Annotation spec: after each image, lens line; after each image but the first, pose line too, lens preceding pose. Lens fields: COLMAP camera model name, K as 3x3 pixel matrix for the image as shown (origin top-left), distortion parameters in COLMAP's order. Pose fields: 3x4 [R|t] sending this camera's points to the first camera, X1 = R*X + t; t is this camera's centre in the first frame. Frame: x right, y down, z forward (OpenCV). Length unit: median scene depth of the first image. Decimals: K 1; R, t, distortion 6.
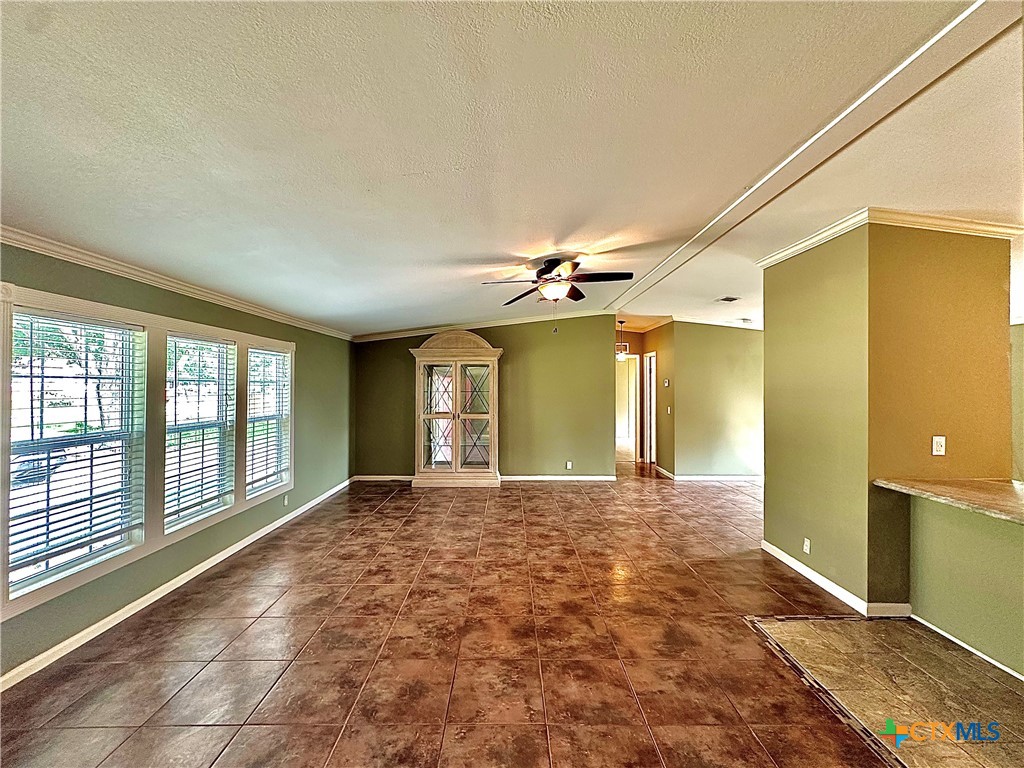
lens RADIAL K [[428.0, 0, 511.2], [0, 428.0, 382.7], [0, 0, 1]] dist [-0.004545, 0.000961]
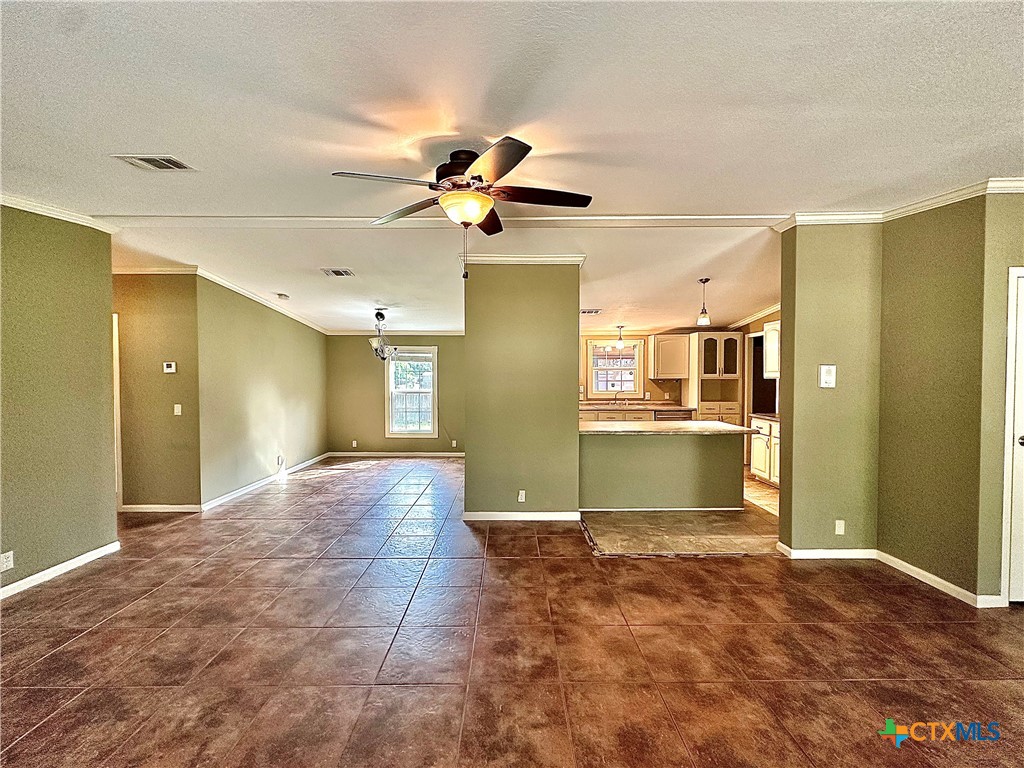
lens RADIAL K [[406.3, 0, 512.3], [0, 406.3, 383.7], [0, 0, 1]] dist [-0.003095, 0.000641]
pose [[-0.001889, -0.021432, 0.999769, -0.463839], [-0.004809, 0.999759, 0.021423, 0.016530], [-0.999987, -0.004768, -0.001992, 0.922601]]
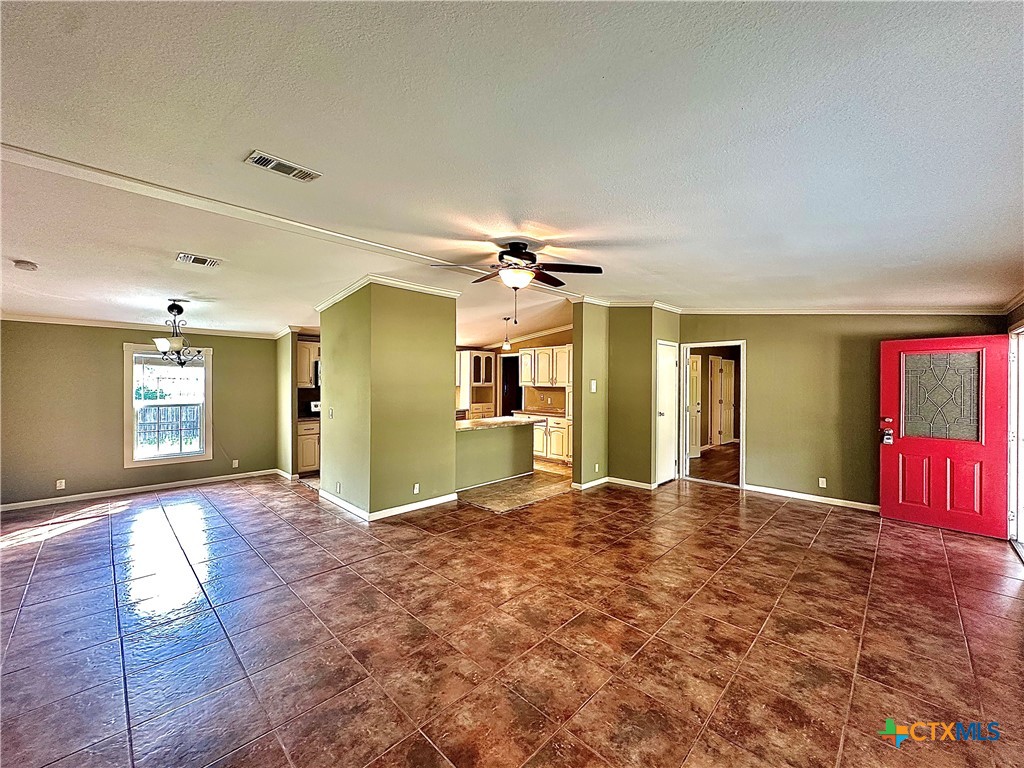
lens RADIAL K [[406.3, 0, 511.7], [0, 406.3, 383.9], [0, 0, 1]] dist [-0.003095, 0.000641]
pose [[-0.712113, -0.008908, 0.702009, -0.486883], [-0.008875, 0.999954, 0.003686, 0.005082], [-0.702009, -0.003606, -0.712159, 1.593061]]
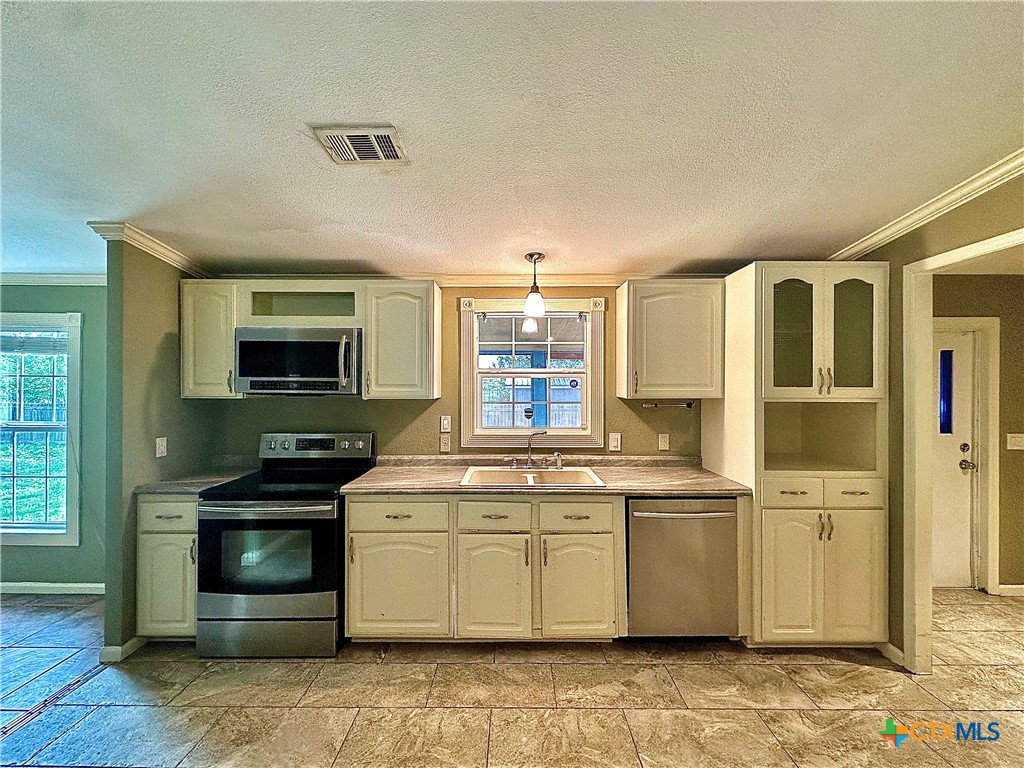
lens RADIAL K [[406.3, 0, 510.6], [0, 406.3, 383.3], [0, 0, 1]] dist [-0.003095, 0.000641]
pose [[0.000046, 0.006154, 0.999981, 0.725129], [-0.009409, 0.999937, -0.006154, 0.010140], [-0.999956, -0.009408, 0.000104, 0.462003]]
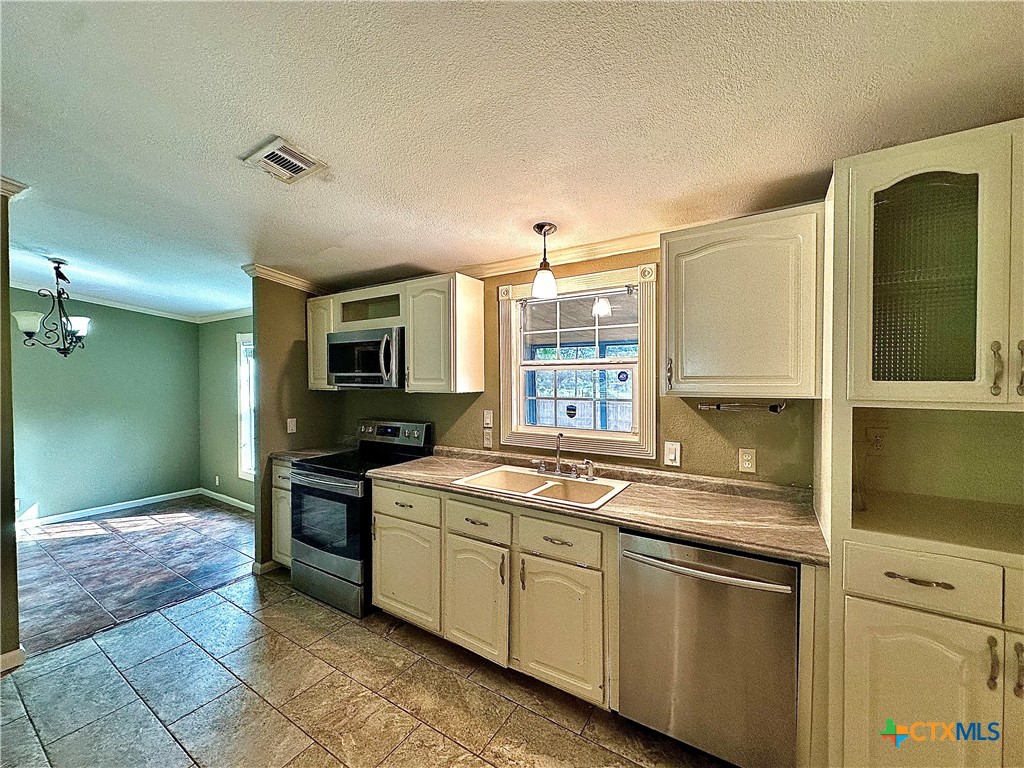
lens RADIAL K [[406.3, 0, 503.1], [0, 406.3, 381.2], [0, 0, 1]] dist [-0.003095, 0.000641]
pose [[0.535828, -0.005593, 0.844309, 0.879488], [-0.004593, 0.999944, 0.009539, 0.007131], [-0.844315, -0.008989, 0.535772, 0.160400]]
